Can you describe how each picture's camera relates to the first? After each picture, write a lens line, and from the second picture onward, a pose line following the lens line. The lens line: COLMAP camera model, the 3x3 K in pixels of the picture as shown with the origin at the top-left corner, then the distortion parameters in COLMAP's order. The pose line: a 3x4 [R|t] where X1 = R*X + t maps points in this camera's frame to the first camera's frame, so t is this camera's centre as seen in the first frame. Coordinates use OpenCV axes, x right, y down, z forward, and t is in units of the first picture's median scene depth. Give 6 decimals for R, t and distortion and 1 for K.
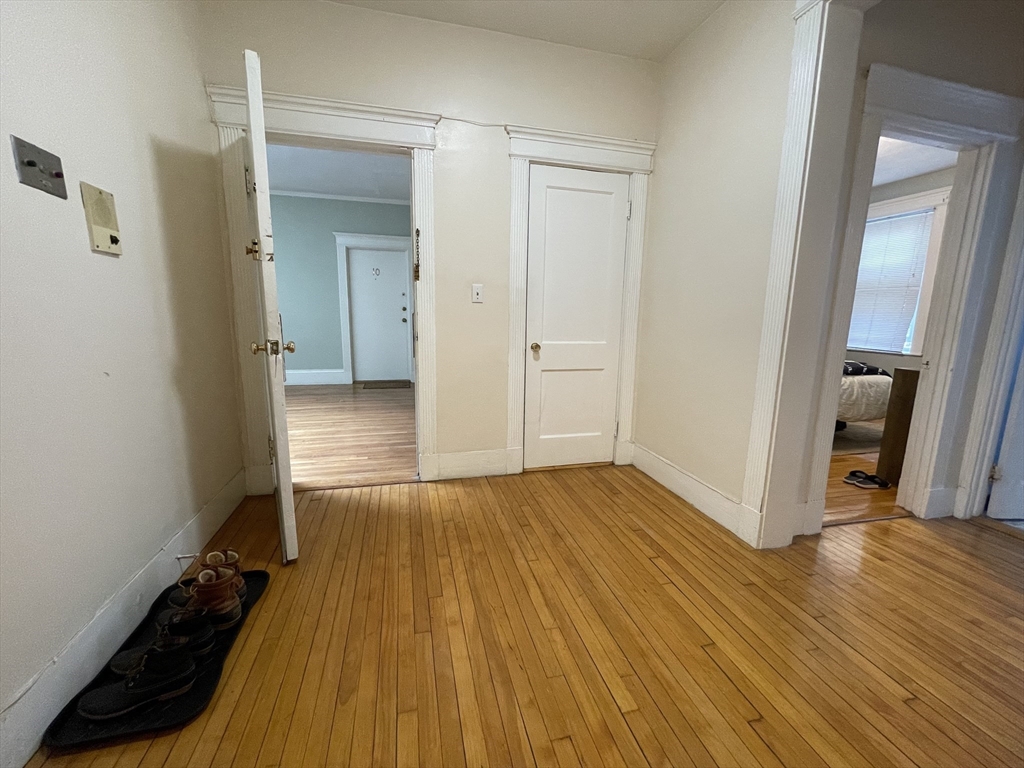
lens RADIAL K [[415.1, 0, 513.7], [0, 415.1, 382.5], [0, 0, 1]] dist [-0.001628, -0.000361]
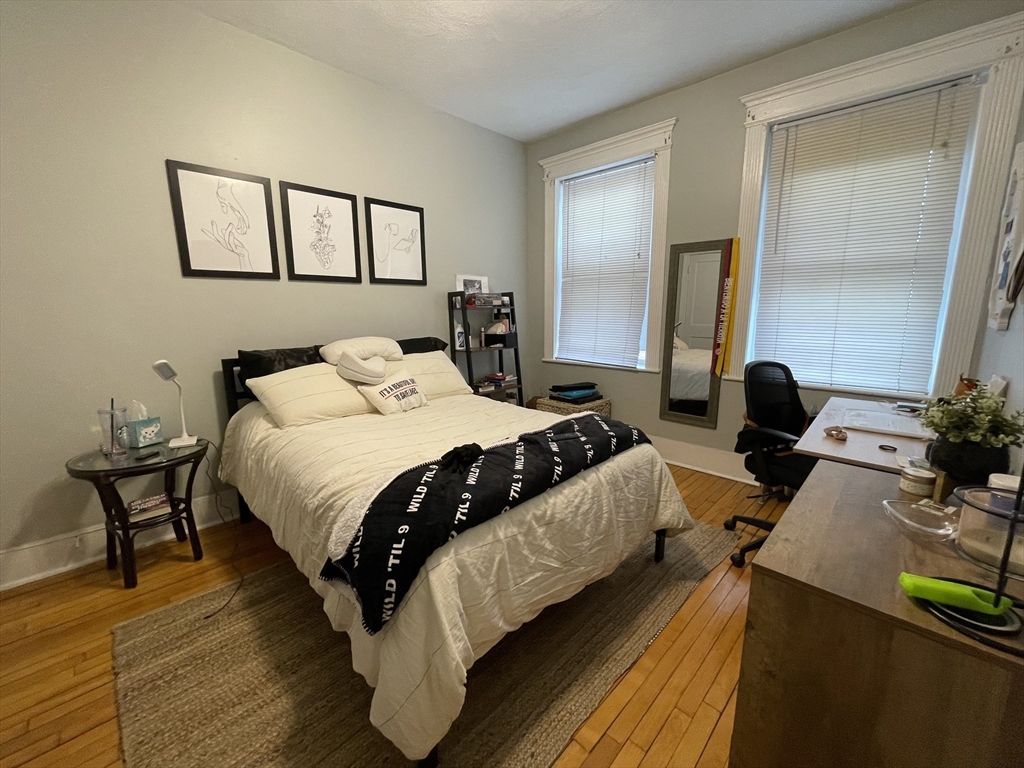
lens RADIAL K [[415.1, 0, 509.6], [0, 415.1, 382.9], [0, 0, 1]] dist [-0.001628, -0.000361]
pose [[0.856110, -0.110183, 0.504911, 0.522033], [0.101607, 0.993825, 0.044594, -0.126601], [-0.506706, 0.013125, 0.862019, 0.658512]]
